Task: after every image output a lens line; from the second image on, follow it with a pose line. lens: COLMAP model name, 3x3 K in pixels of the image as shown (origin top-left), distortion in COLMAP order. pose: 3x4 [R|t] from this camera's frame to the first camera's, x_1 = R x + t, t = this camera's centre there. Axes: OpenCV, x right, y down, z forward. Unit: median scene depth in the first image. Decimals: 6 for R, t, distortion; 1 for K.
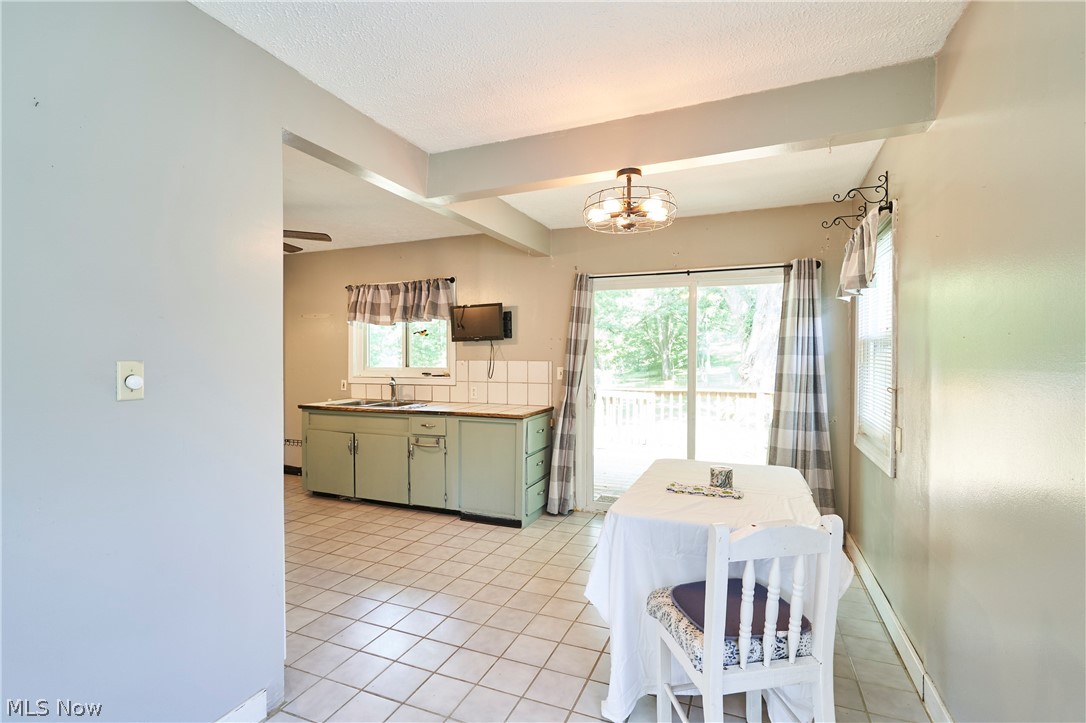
lens RADIAL K [[505.1, 0, 545.0], [0, 505.1, 364.7], [0, 0, 1]] dist [-0.003687, 0.002534]
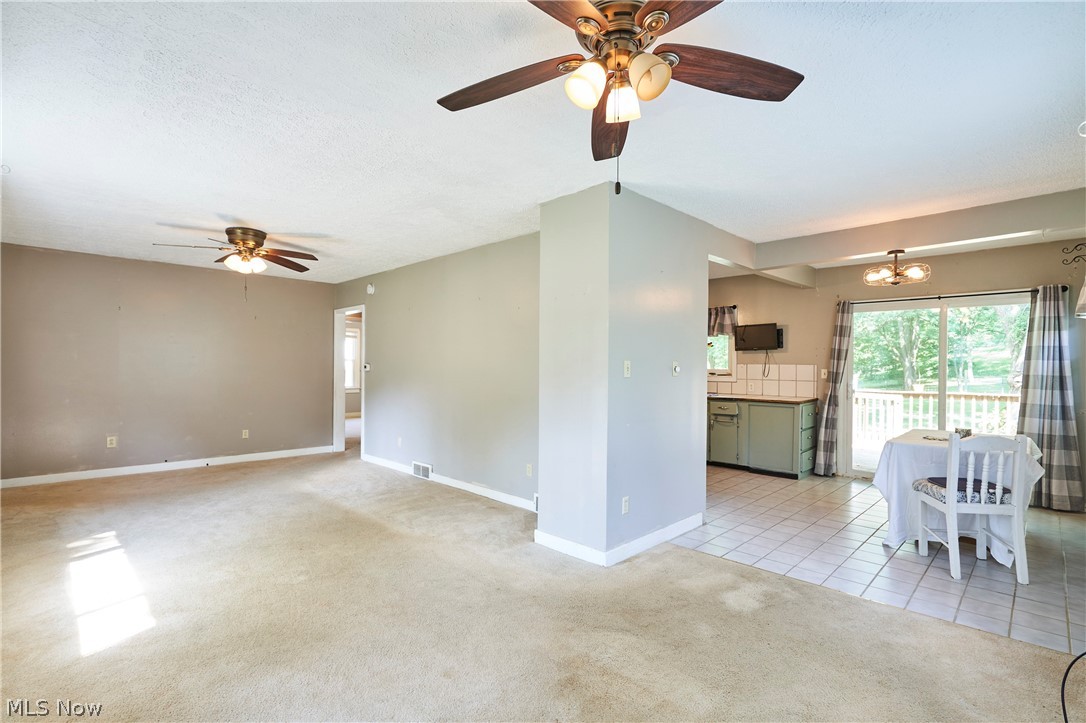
lens RADIAL K [[505.1, 0, 542.0], [0, 505.1, 366.2], [0, 0, 1]] dist [-0.003687, 0.002534]
pose [[0.923940, 0.005296, -0.382500, -0.158606], [-0.009359, 0.999918, -0.008761, 0.016244], [0.382423, 0.011674, 0.923914, -0.571107]]
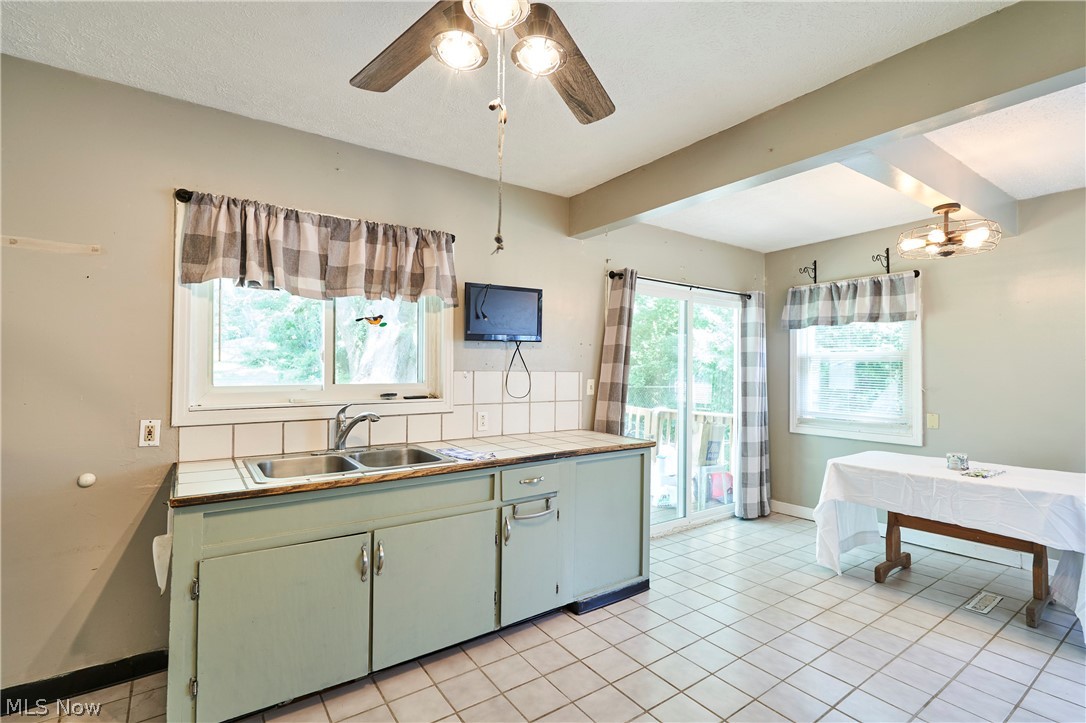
lens RADIAL K [[505.1, 0, 547.2], [0, 505.1, 364.7], [0, 0, 1]] dist [-0.003687, 0.002534]
pose [[0.529077, 0.009987, 0.848515, -0.718892], [0.005157, 0.999874, -0.014985, -0.007278], [-0.848558, 0.012304, 0.528959, 0.658792]]
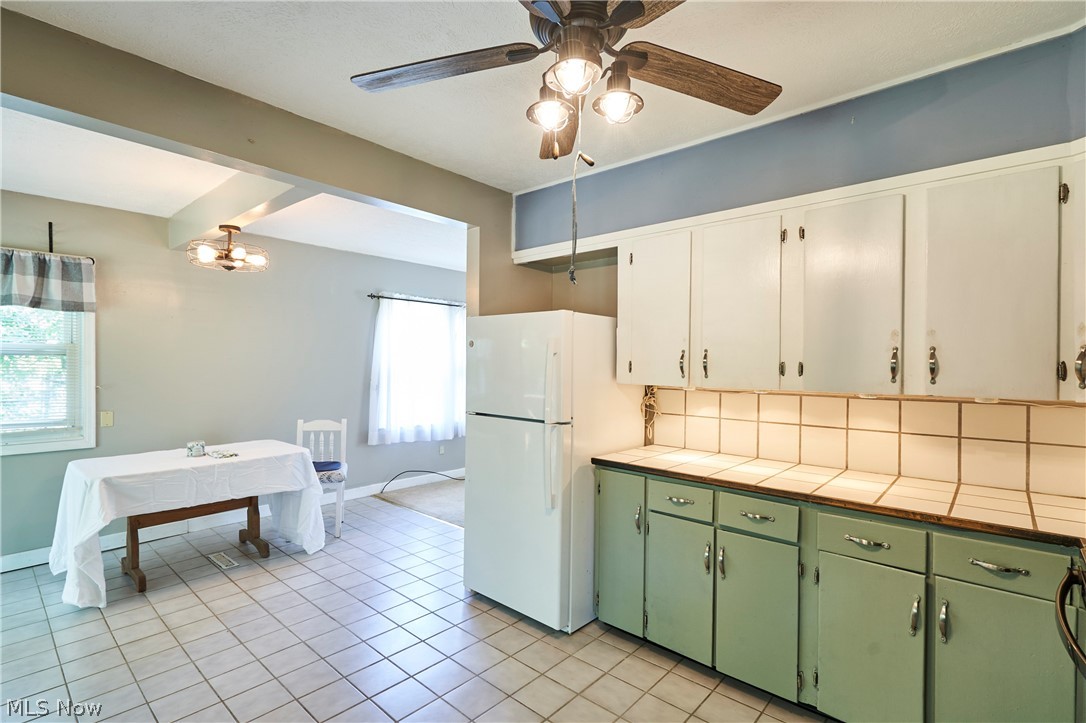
lens RADIAL K [[505.1, 0, 543.4], [0, 505.1, 364.5], [0, 0, 1]] dist [-0.003687, 0.002534]
pose [[-0.942002, -0.008950, 0.335489, -0.590081], [-0.005477, 0.999921, 0.011297, -0.024021], [-0.335564, 0.008804, -0.941976, 1.111319]]
